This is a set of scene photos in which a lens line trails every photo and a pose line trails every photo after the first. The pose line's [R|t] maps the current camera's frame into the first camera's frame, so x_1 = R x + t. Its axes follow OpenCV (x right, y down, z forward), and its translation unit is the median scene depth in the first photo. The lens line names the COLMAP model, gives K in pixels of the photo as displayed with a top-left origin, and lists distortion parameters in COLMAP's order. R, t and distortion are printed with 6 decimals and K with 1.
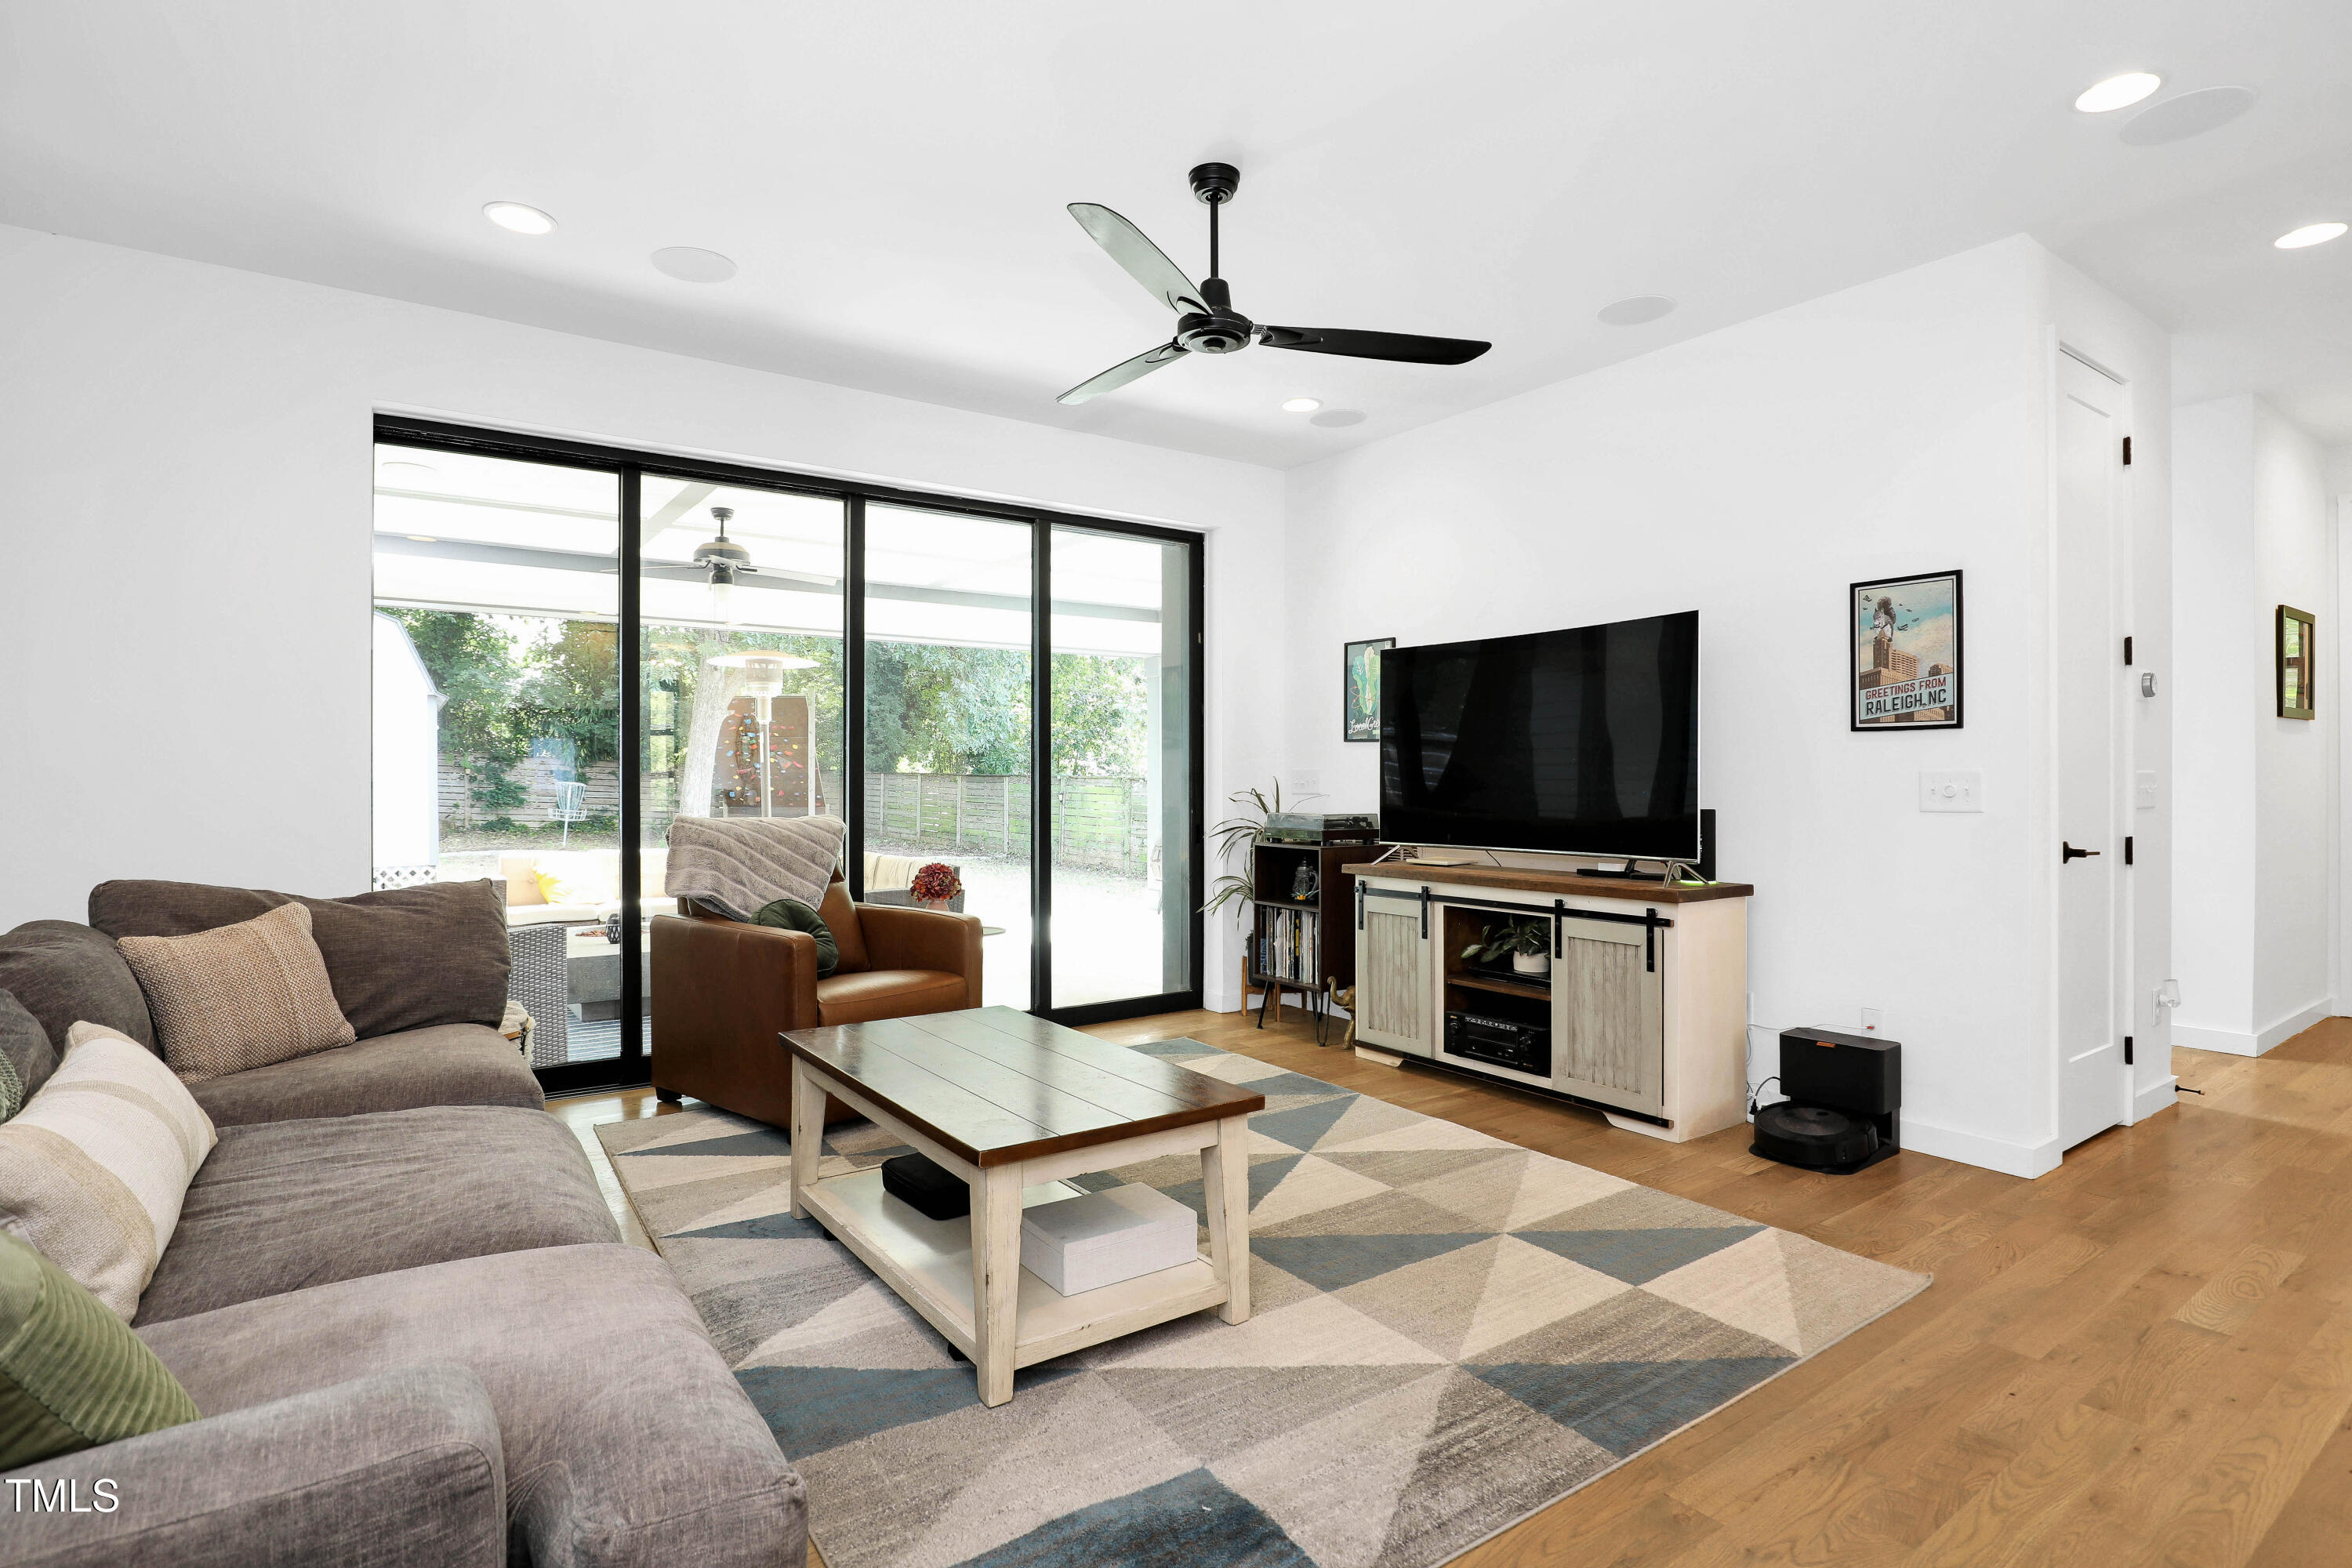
lens RADIAL K [[1173.0, 0, 1173.3], [0, 1173.0, 788.0], [0, 0, 1]] dist [-0.025479, 0.001794]
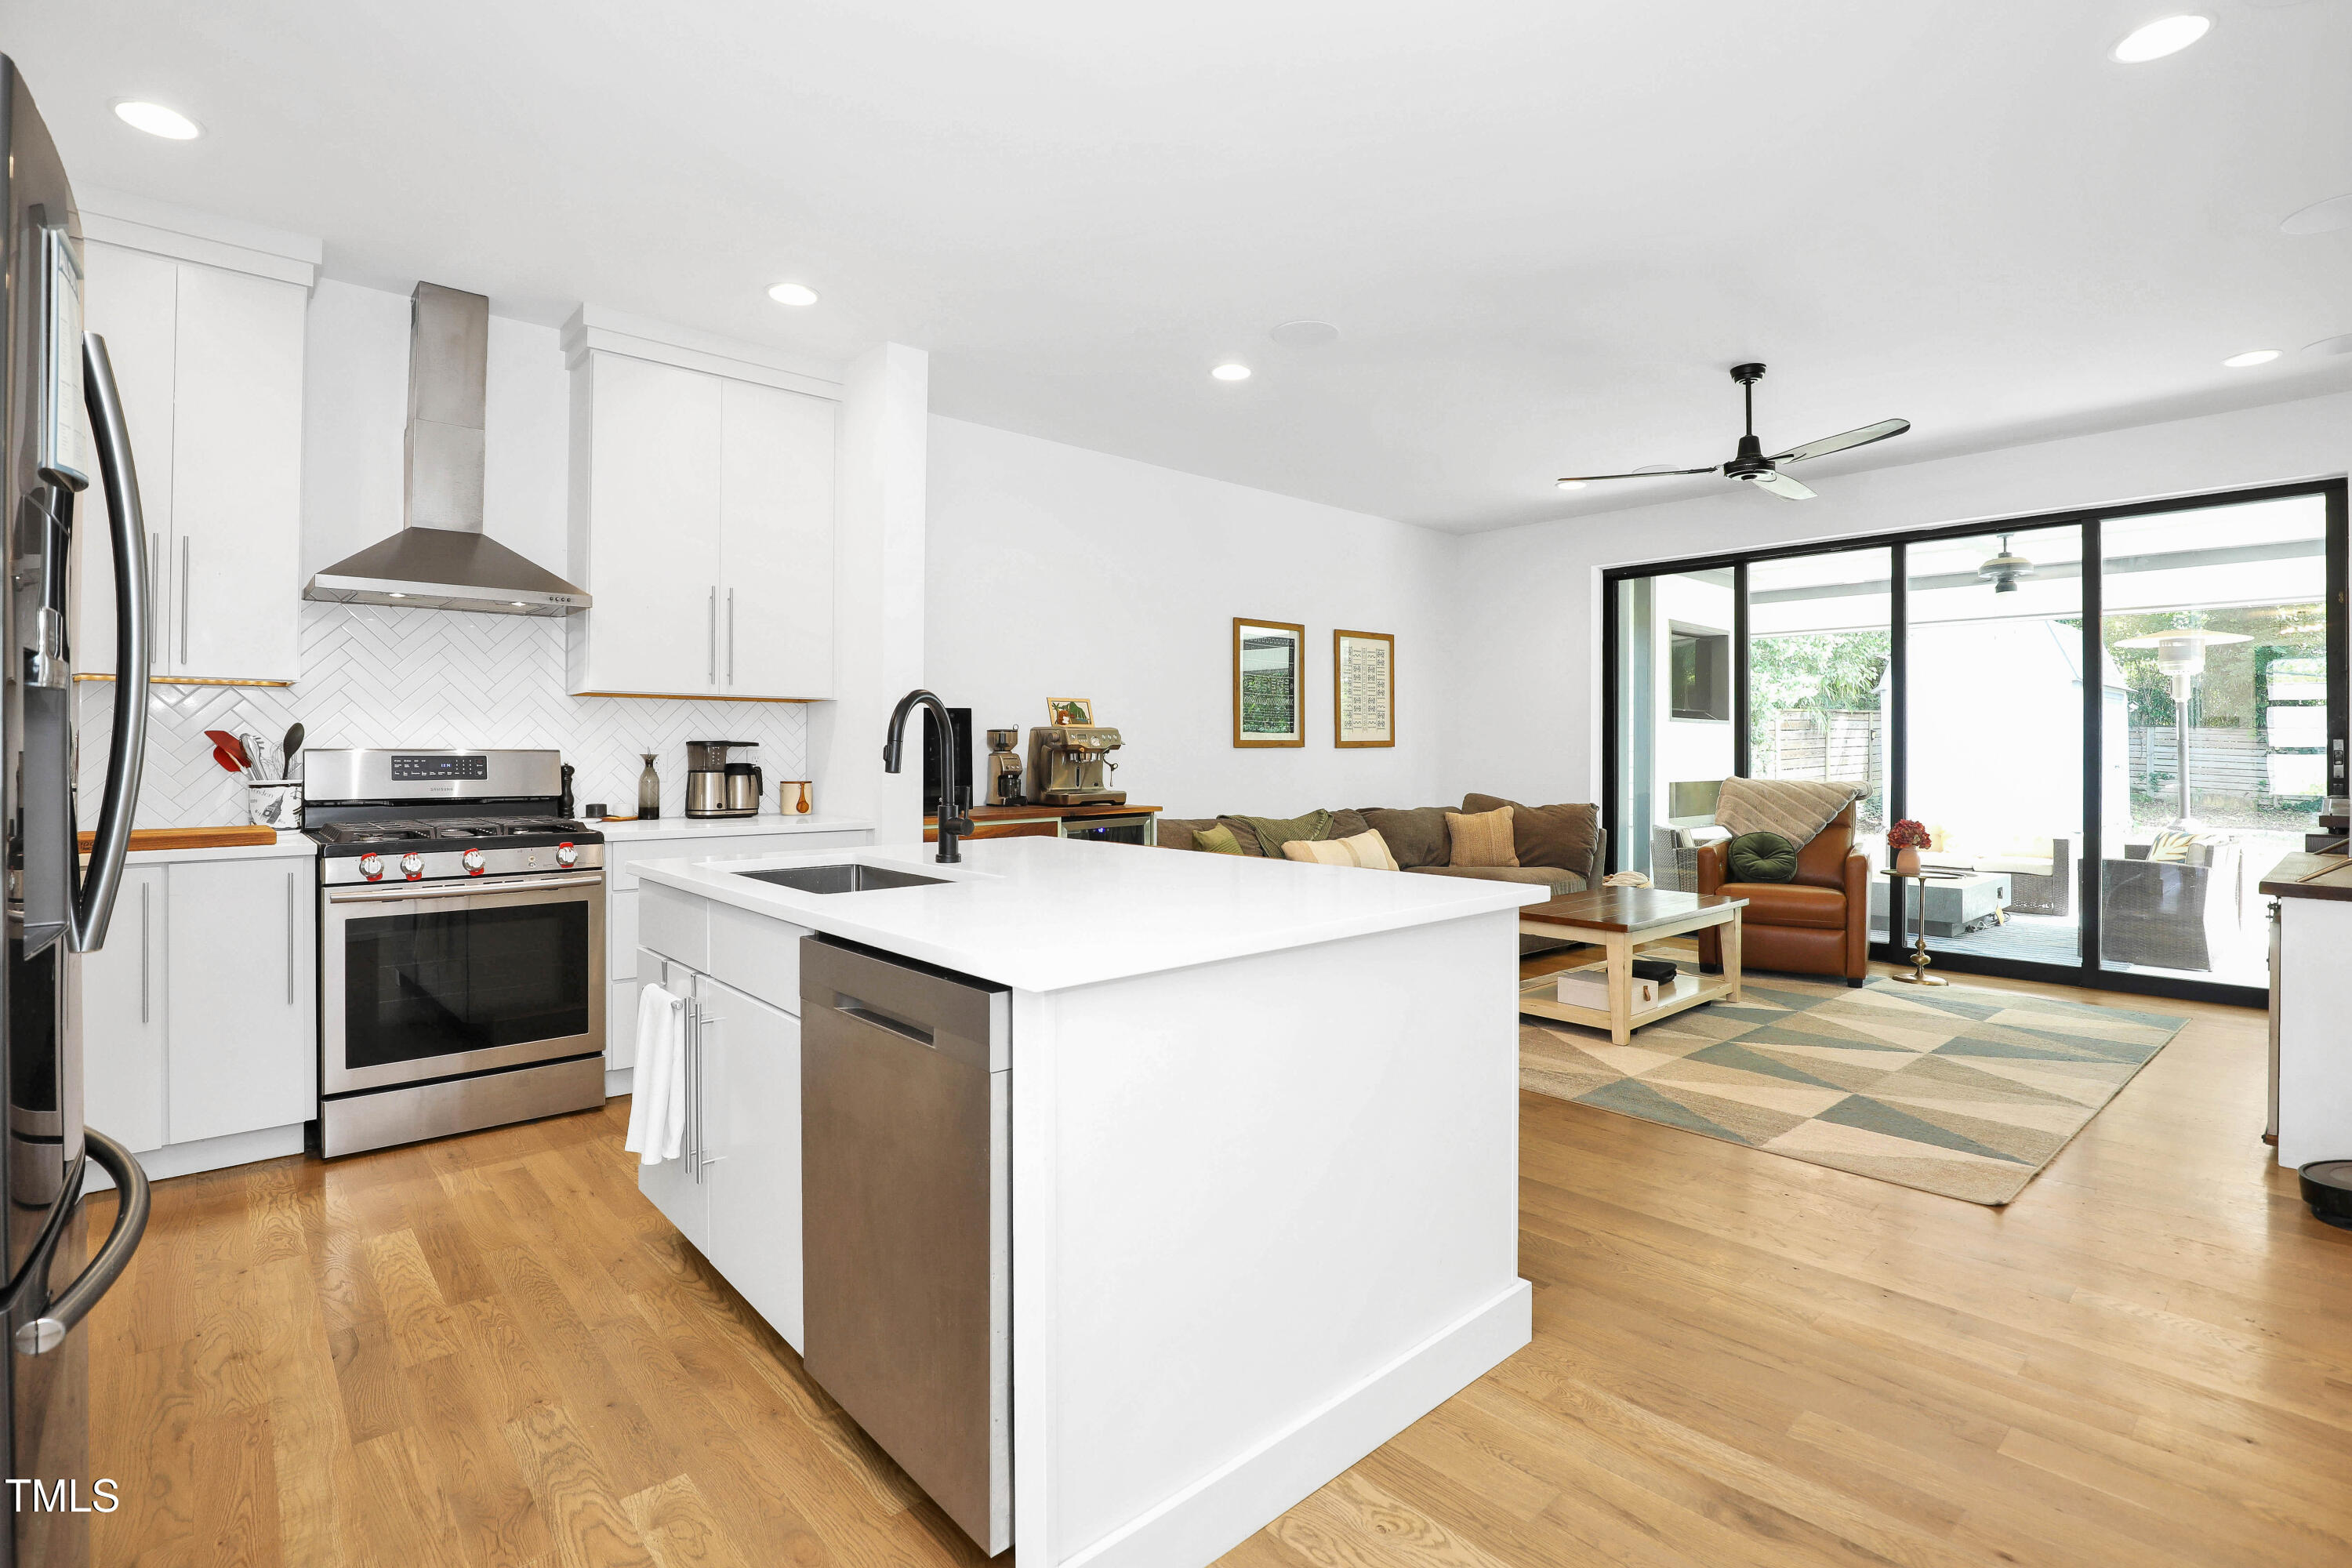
lens RADIAL K [[1093.3, 0, 1176.1], [0, 1093.3, 749.0], [0, 0, 1]] dist [-0.029297, 0.002620]
pose [[0.117713, -0.000565, -0.993047, 1.114559], [-0.011772, 0.999929, -0.001964, -0.003122], [0.992978, 0.011922, 0.117698, 0.054279]]
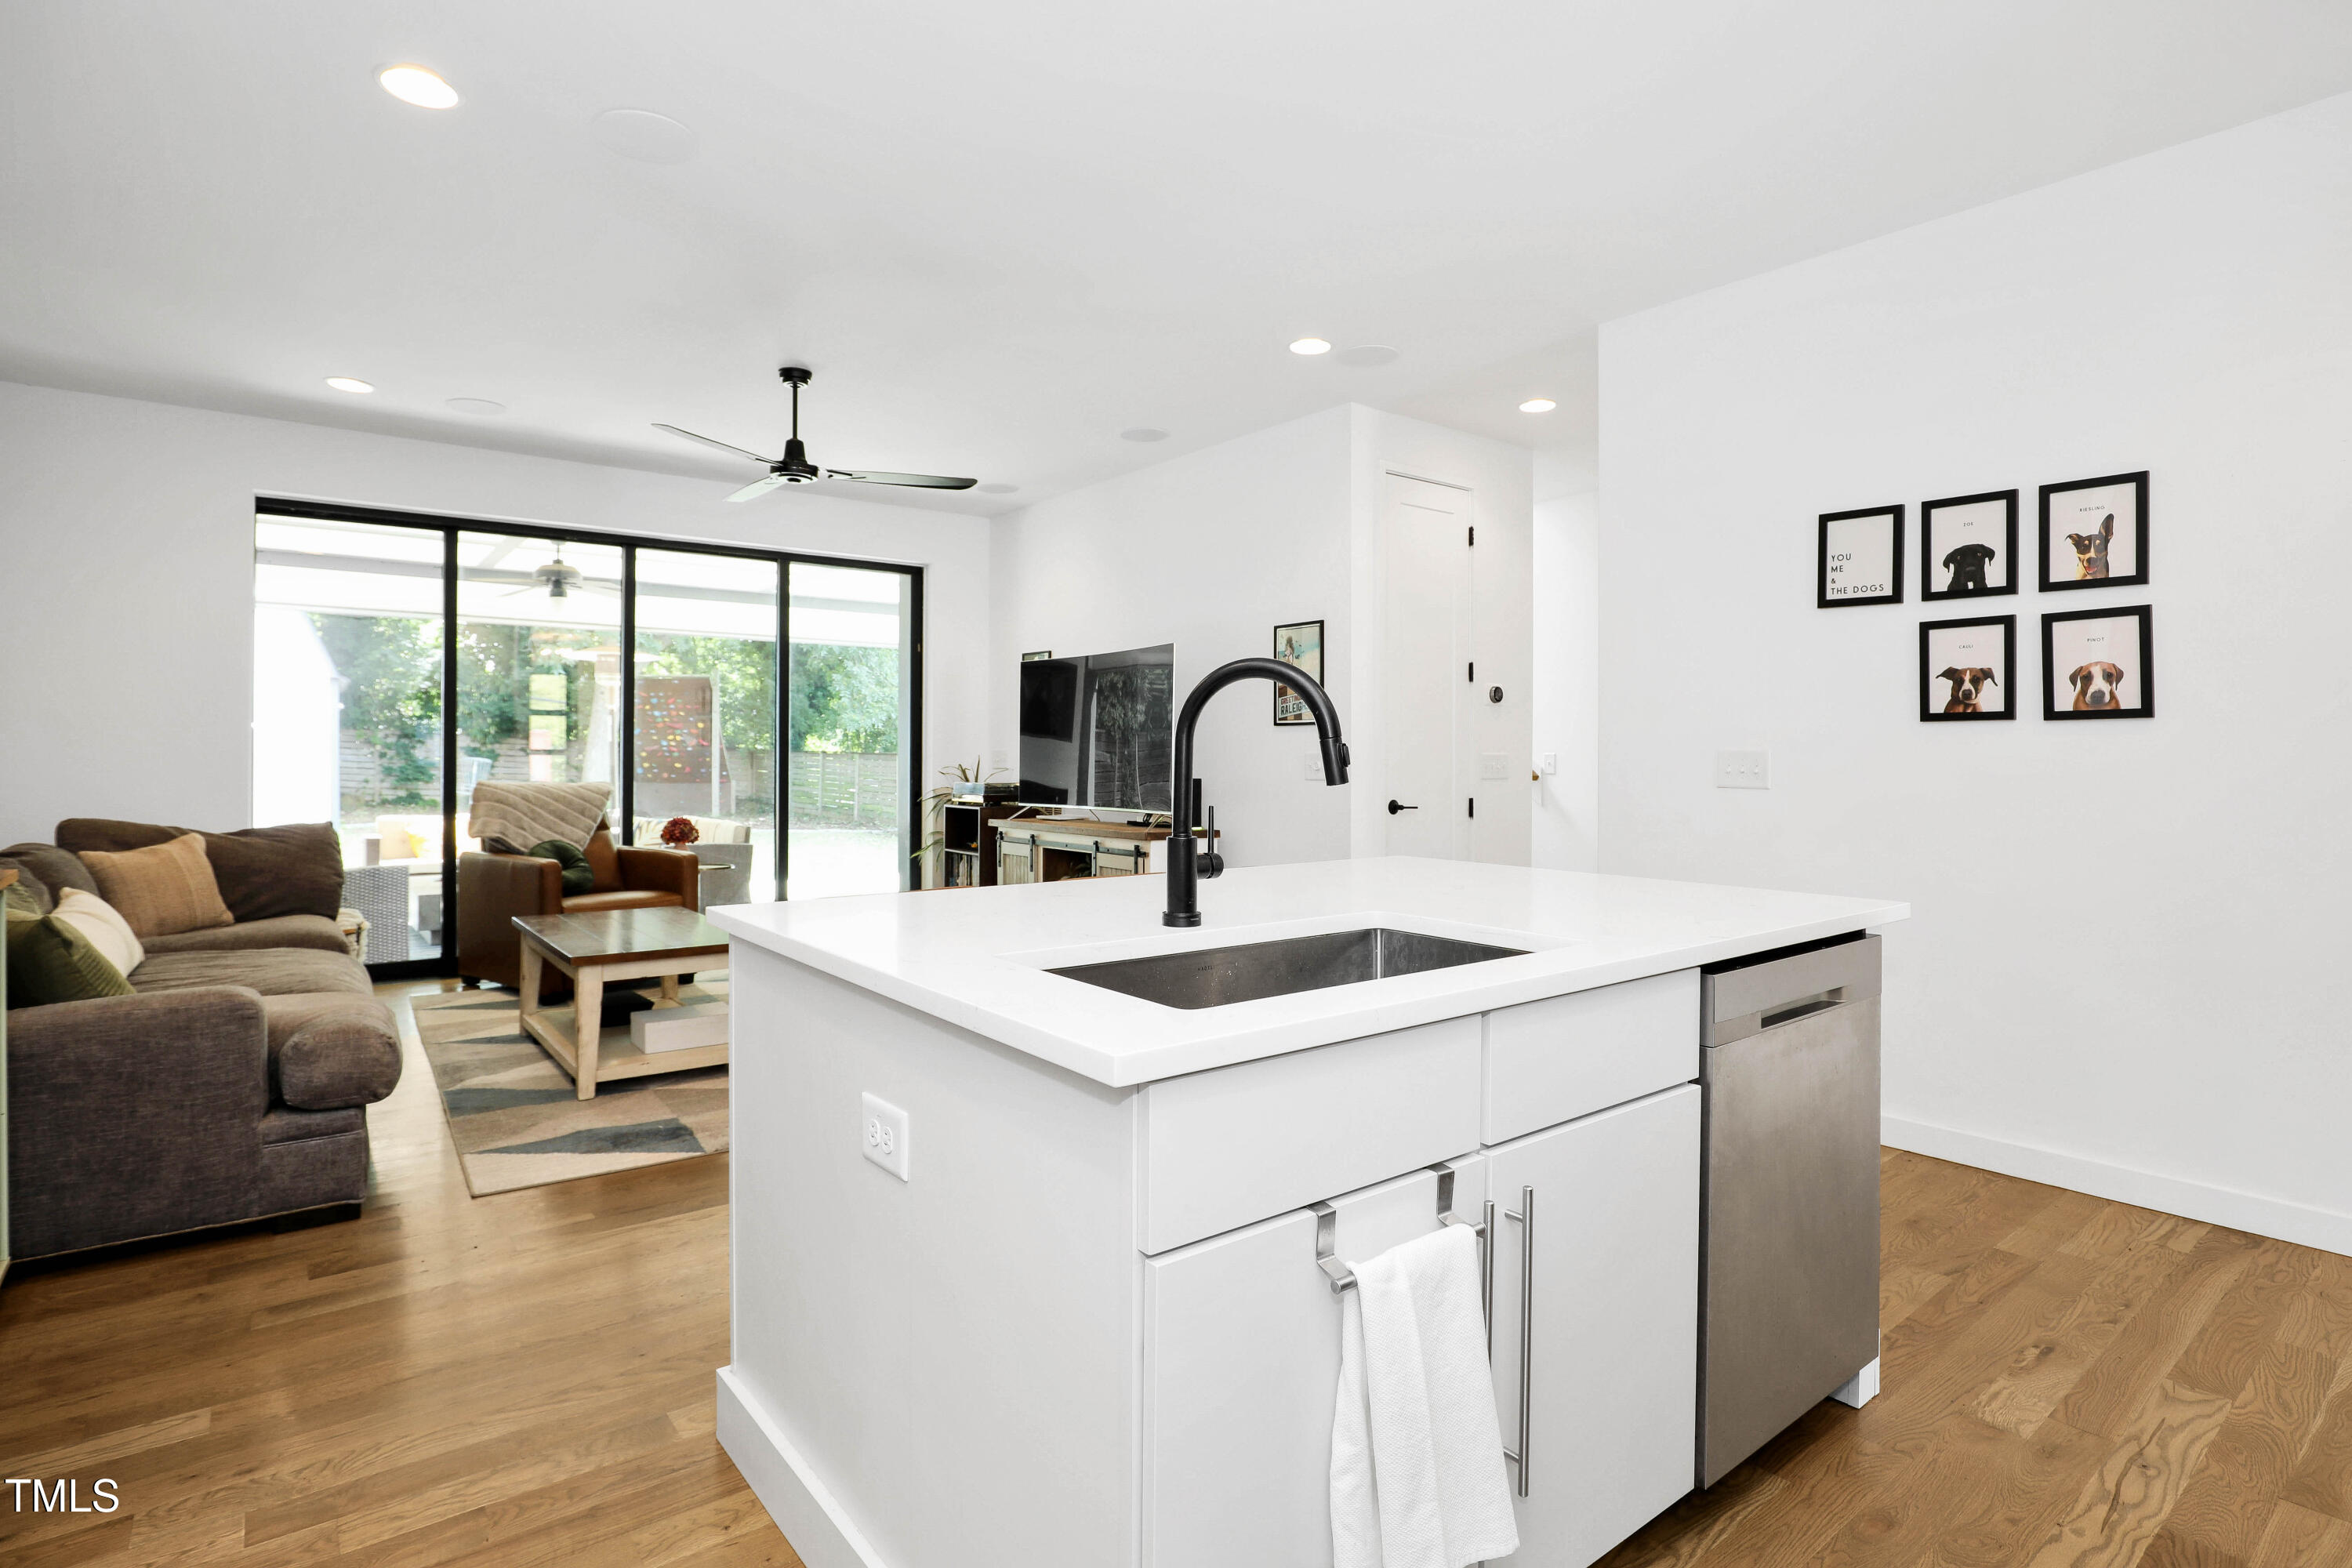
lens RADIAL K [[1173.0, 0, 1169.5], [0, 1173.0, 767.0], [0, 0, 1]] dist [-0.025479, 0.001794]
pose [[0.998951, 0.004048, 0.045618, 0.381316], [-0.004031, 0.999992, -0.000465, 0.005037], [-0.045620, 0.000280, 0.998959, -0.483427]]
